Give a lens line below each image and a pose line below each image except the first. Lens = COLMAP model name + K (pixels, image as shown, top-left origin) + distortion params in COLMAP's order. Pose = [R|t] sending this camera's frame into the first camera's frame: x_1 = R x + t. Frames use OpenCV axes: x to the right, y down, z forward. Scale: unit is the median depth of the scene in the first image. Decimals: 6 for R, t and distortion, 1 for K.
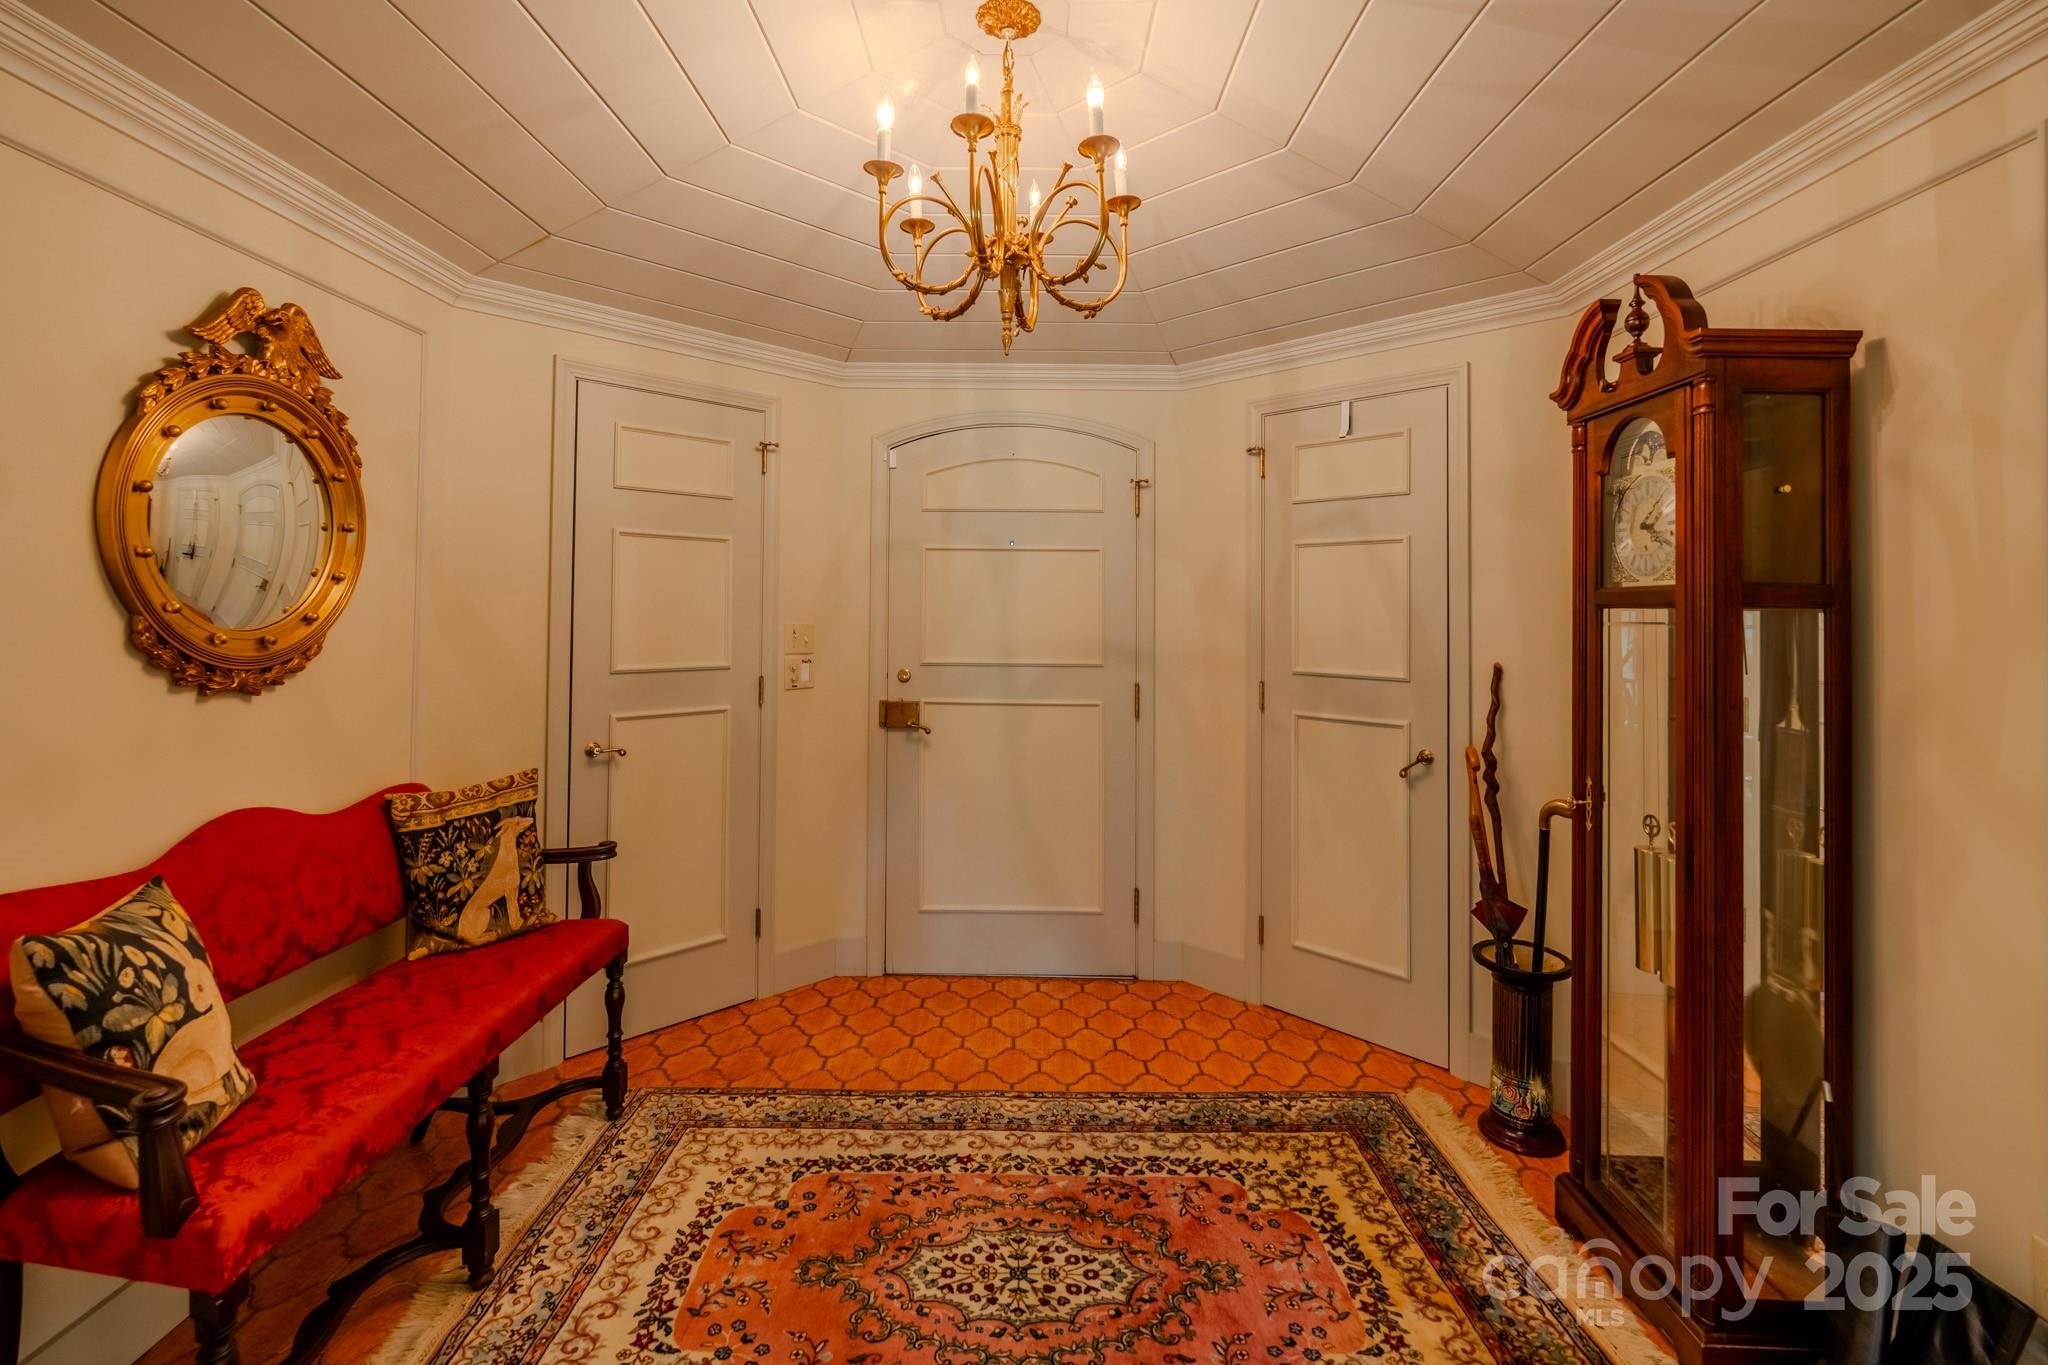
lens RADIAL K [[932.1, 0, 1017.9], [0, 932.1, 587.0], [0, 0, 1]] dist [-0.001732, 0.000244]
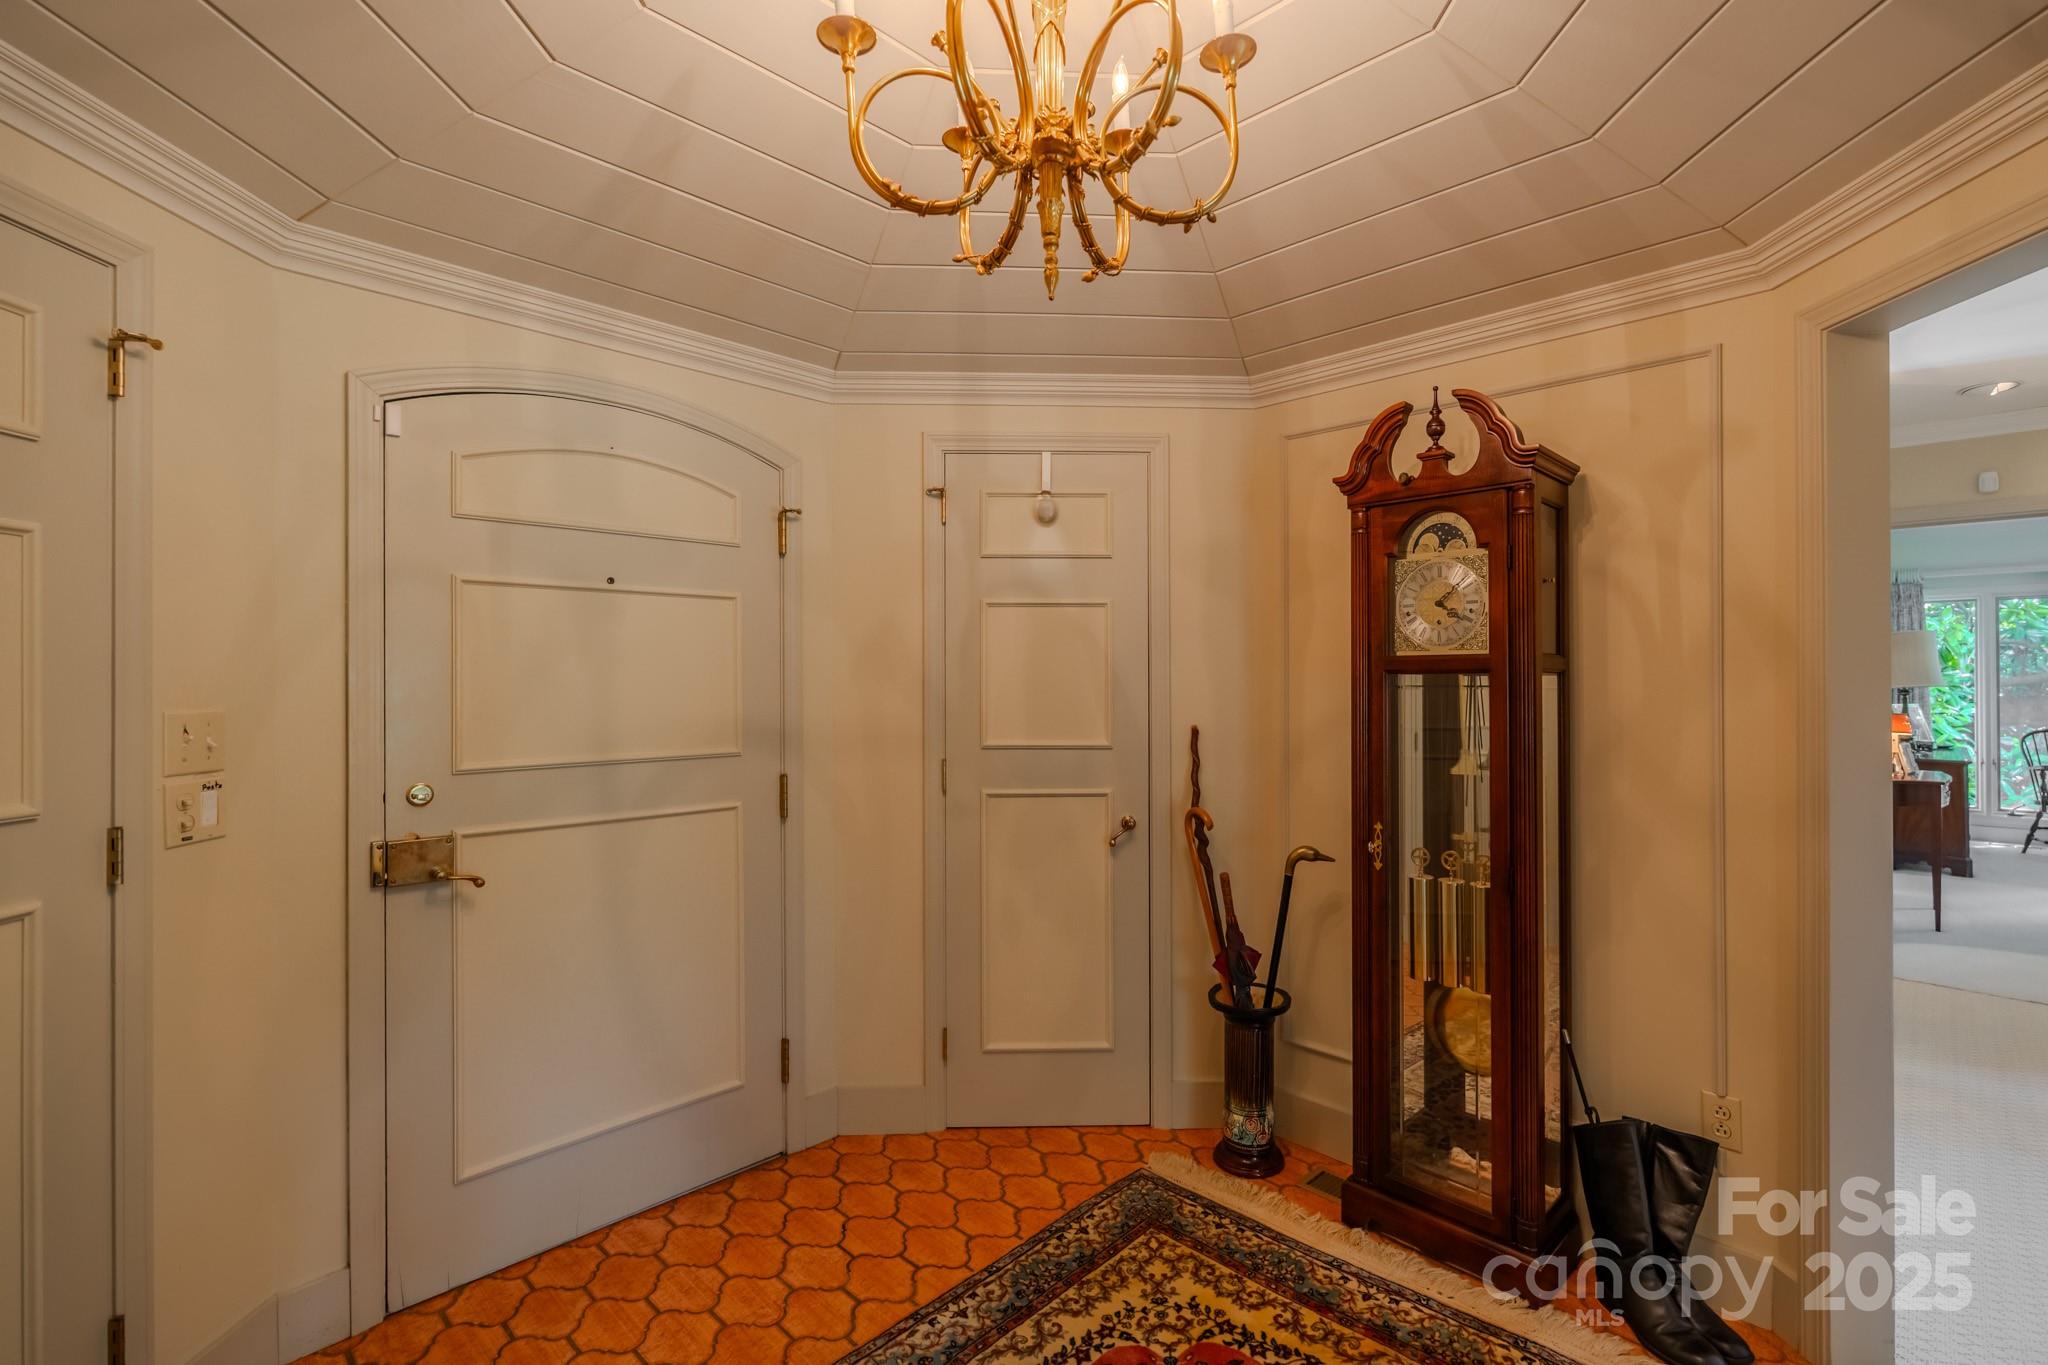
lens RADIAL K [[938.1, 0, 1030.0], [0, 938.1, 669.7], [0, 0, 1]] dist [-0.002045, -0.000372]
pose [[0.670538, -0.004240, 0.741863, -0.416066], [-0.011920, 0.999793, 0.016488, 0.003301], [-0.741779, -0.019898, 0.670349, 0.446707]]
